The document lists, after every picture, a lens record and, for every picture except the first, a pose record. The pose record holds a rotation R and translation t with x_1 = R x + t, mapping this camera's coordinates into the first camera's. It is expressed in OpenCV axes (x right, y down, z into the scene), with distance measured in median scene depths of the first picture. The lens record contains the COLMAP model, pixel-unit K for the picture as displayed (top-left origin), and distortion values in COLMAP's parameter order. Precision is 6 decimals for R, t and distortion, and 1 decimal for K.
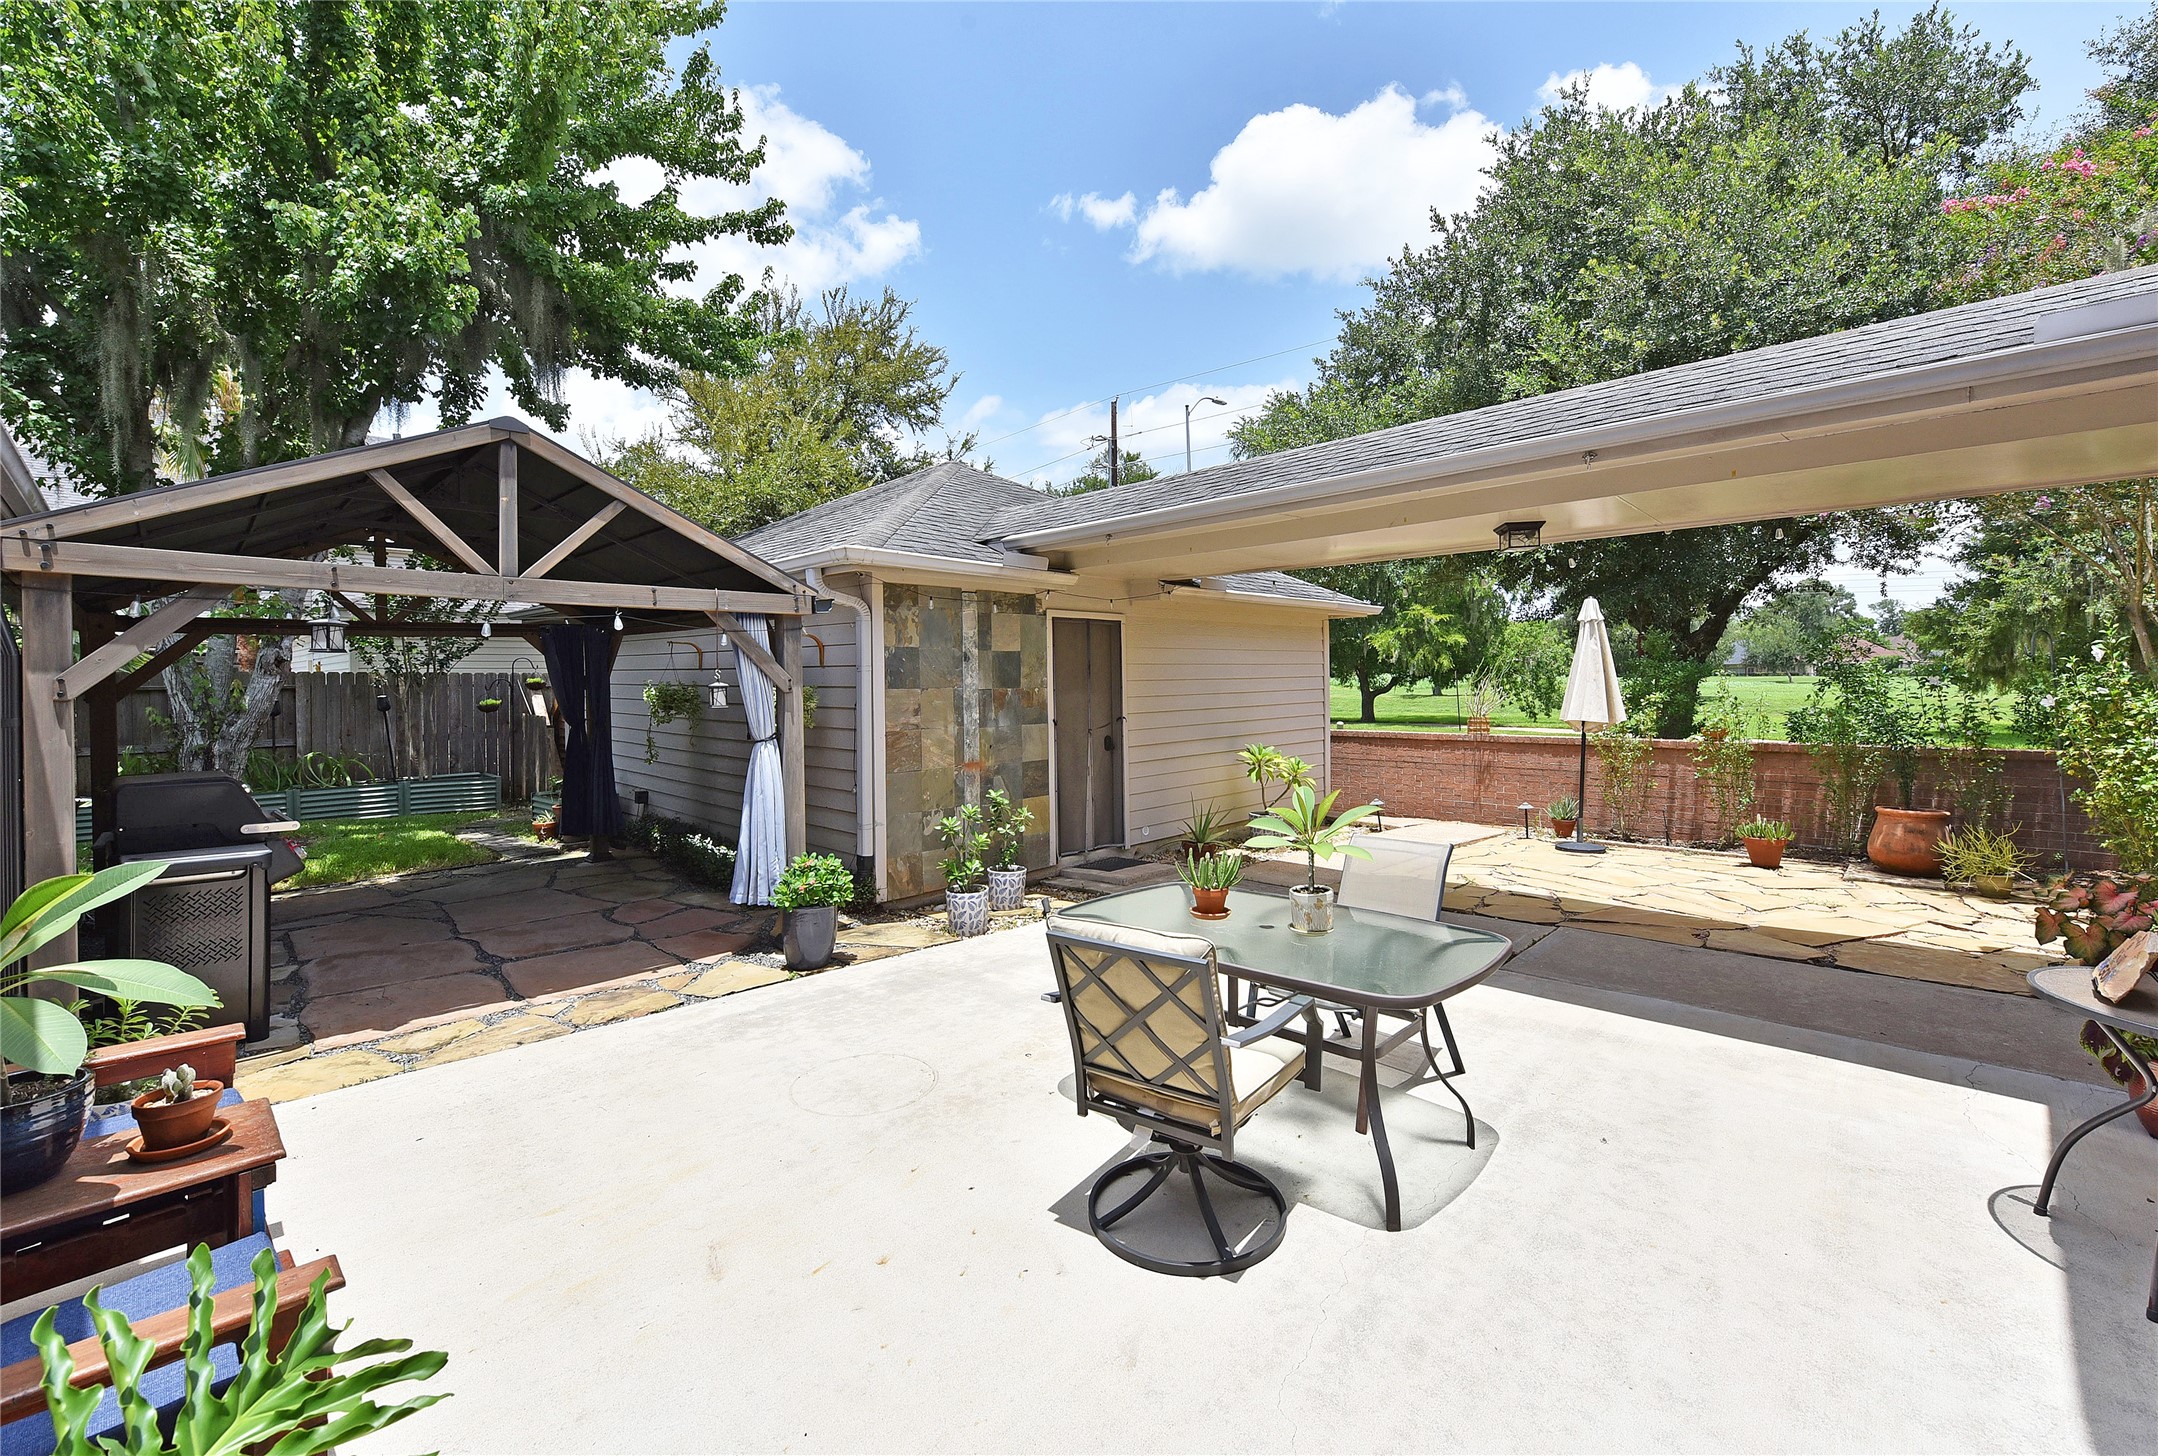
lens RADIAL K [[894.4, 0, 1097.6], [0, 894.4, 686.8], [0, 0, 1]] dist [-0.002042, -0.000480]
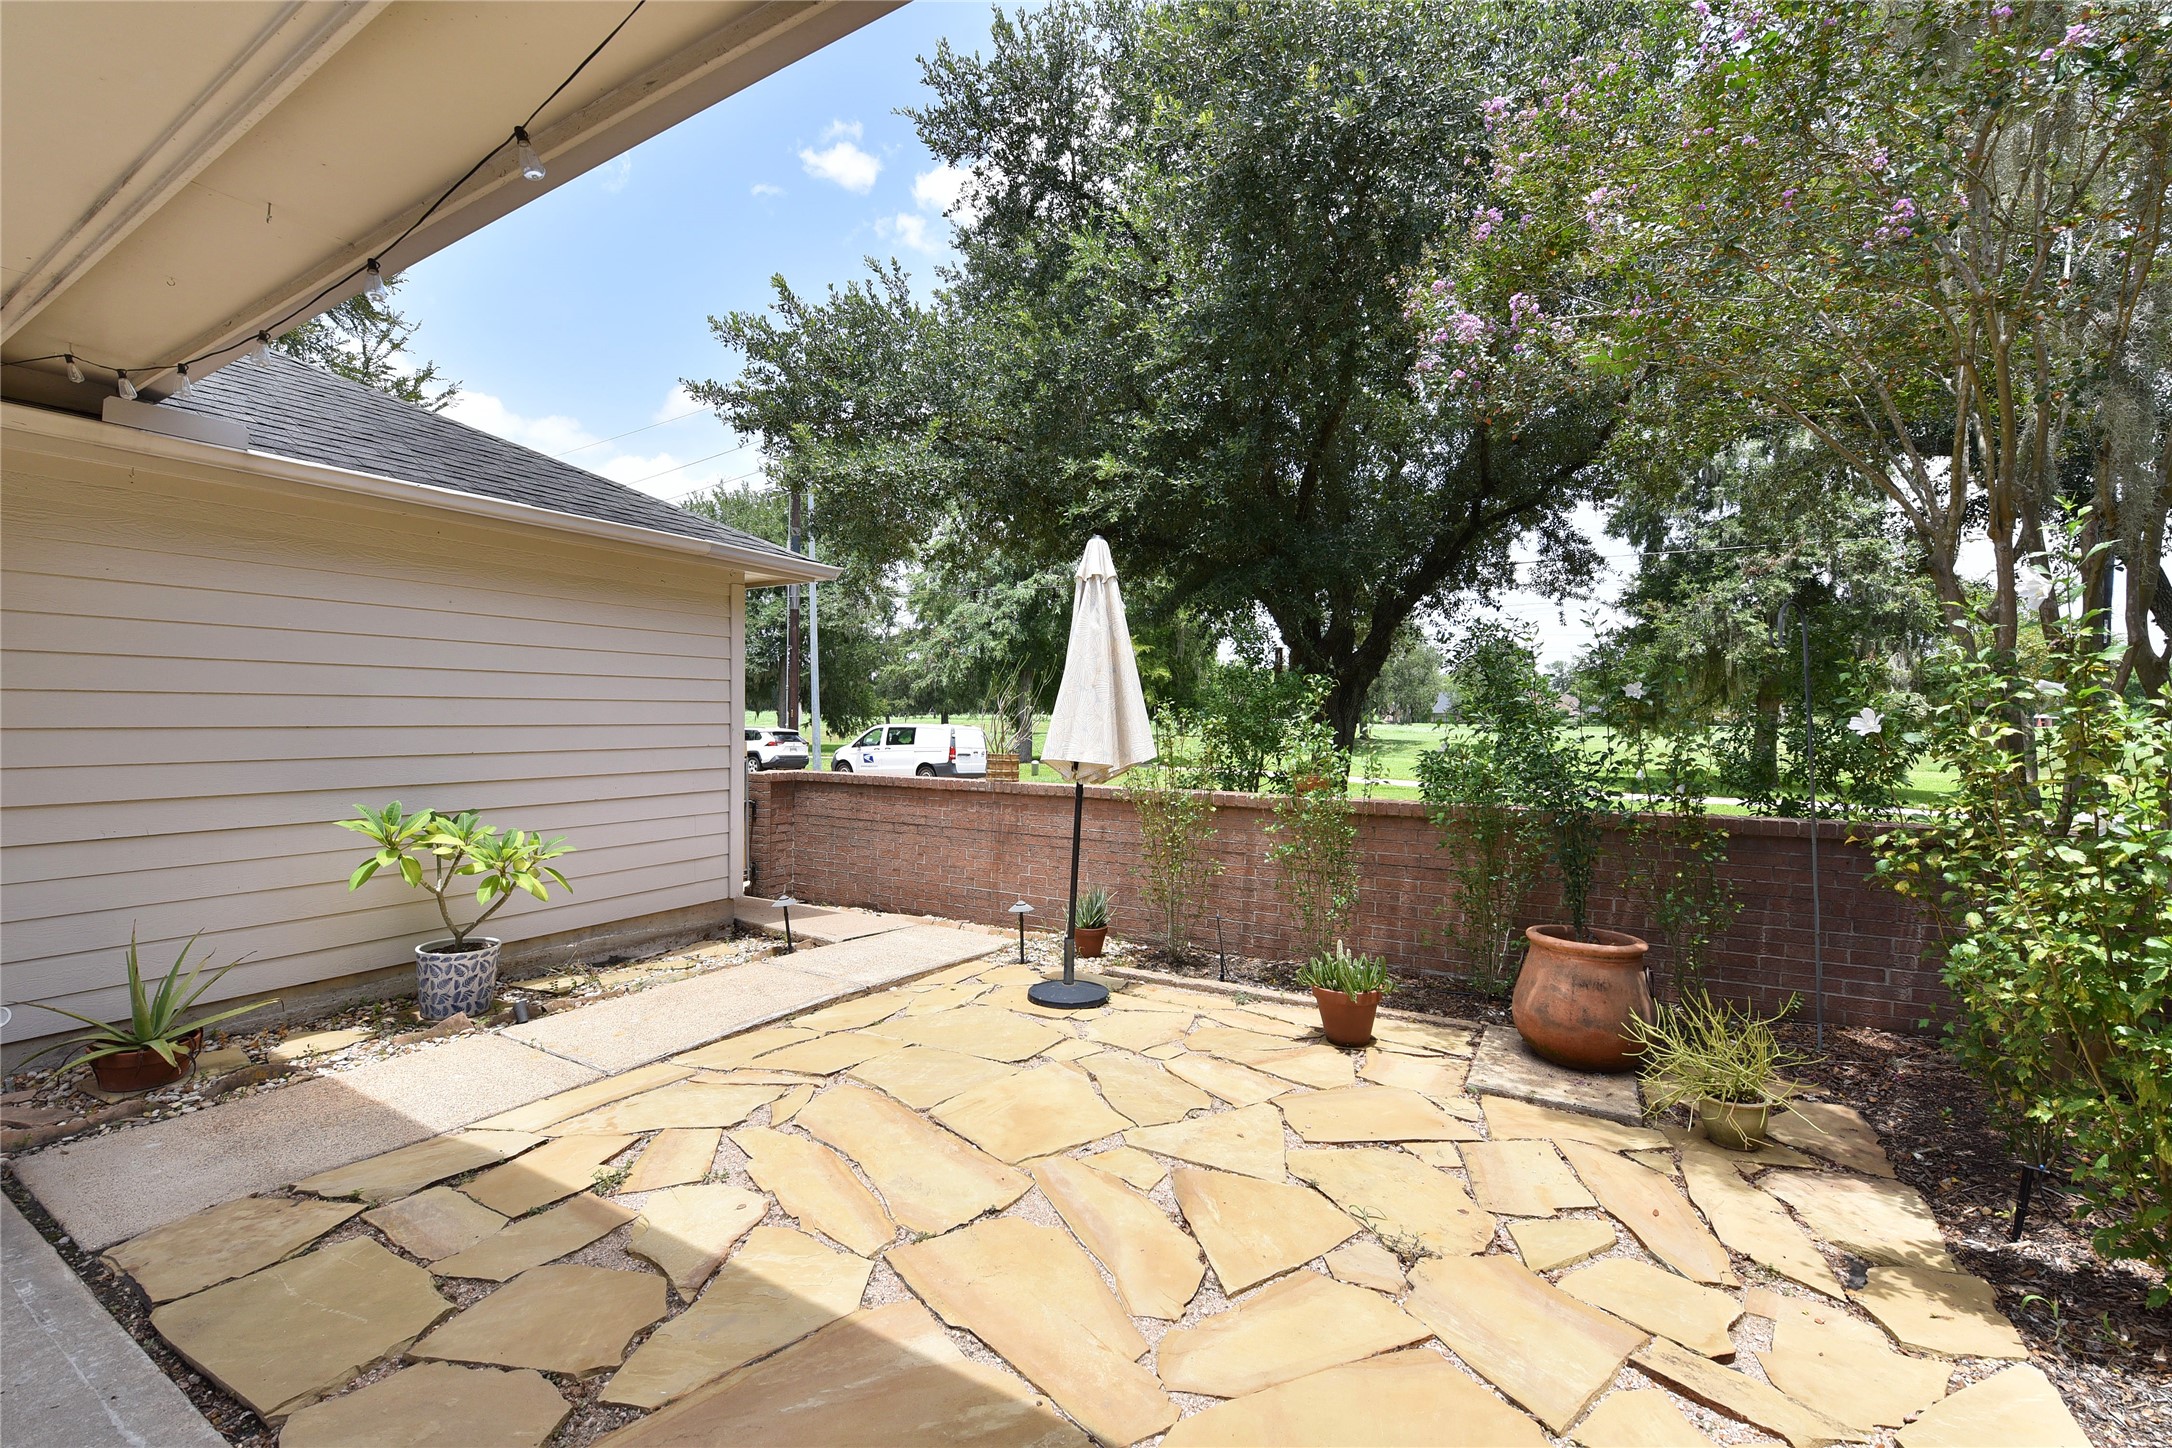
lens RADIAL K [[876.2, 0, 1088.8], [0, 876.2, 723.9], [0, 0, 1]] dist [-0.009938, -0.000005]
pose [[0.973298, 0.019251, 0.228738, 0.471944], [-0.018531, 0.999814, -0.005296, 0.019983], [-0.228797, 0.000916, 0.973474, 0.525989]]
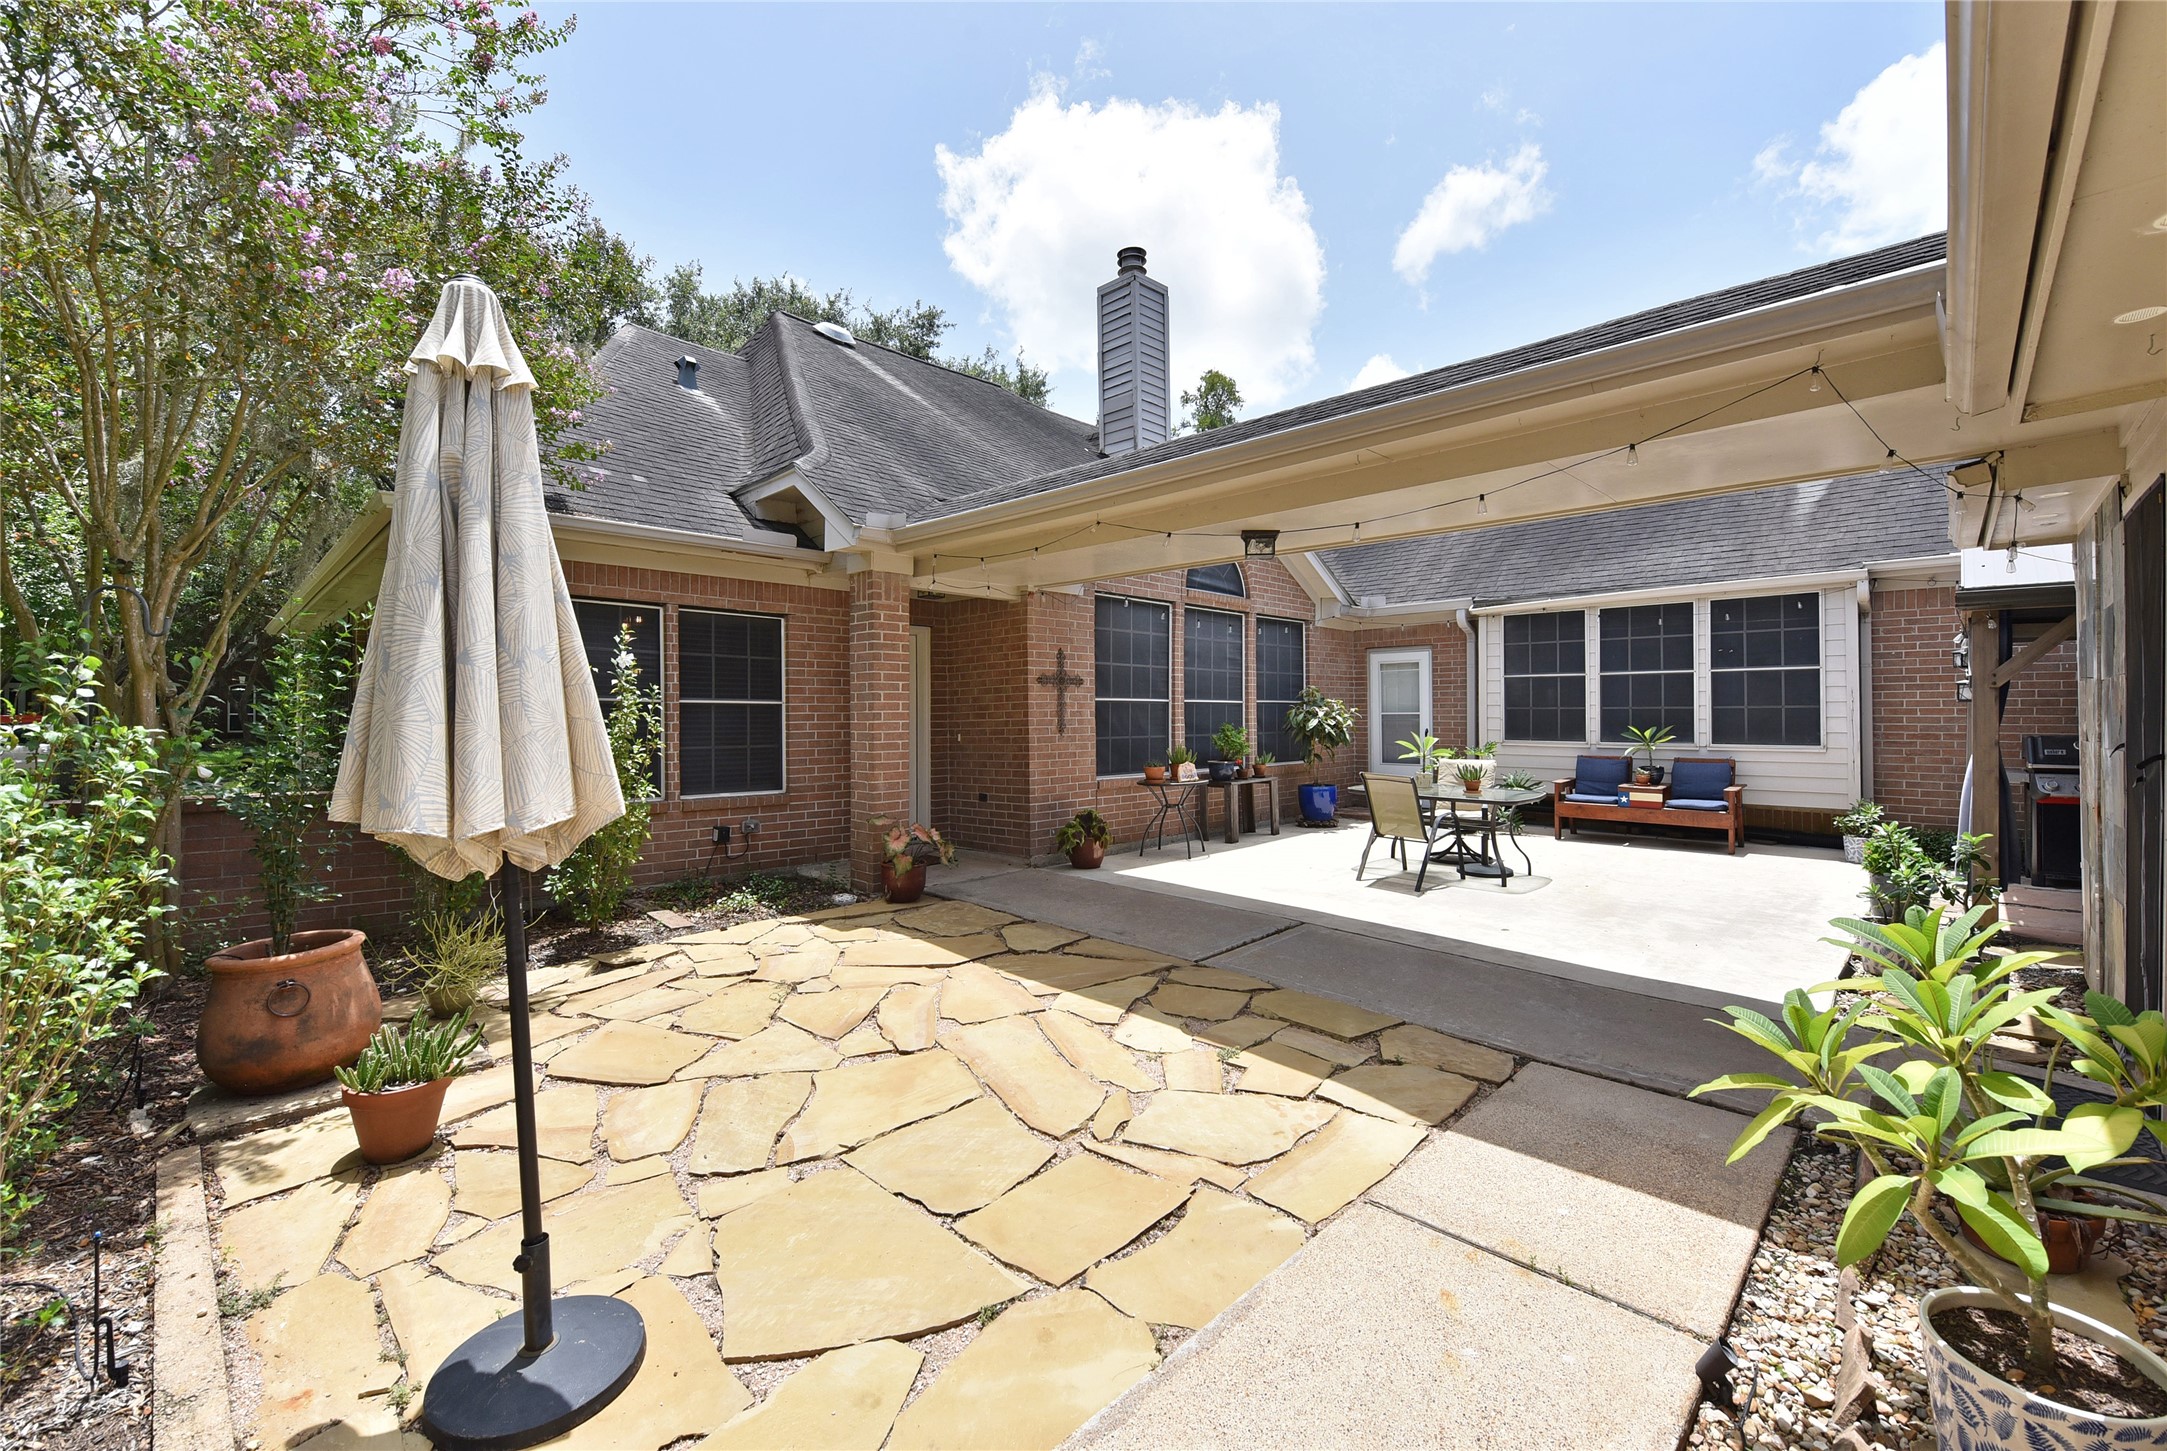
lens RADIAL K [[898.1, 0, 1070.5], [0, 898.1, 708.4], [0, 0, 1]] dist [-0.002042, -0.000480]
pose [[-0.998848, 0.010418, 0.046836, 0.430504], [0.010482, 0.999944, 0.001128, 0.011897], [-0.046822, 0.001618, -0.998902, 1.391086]]
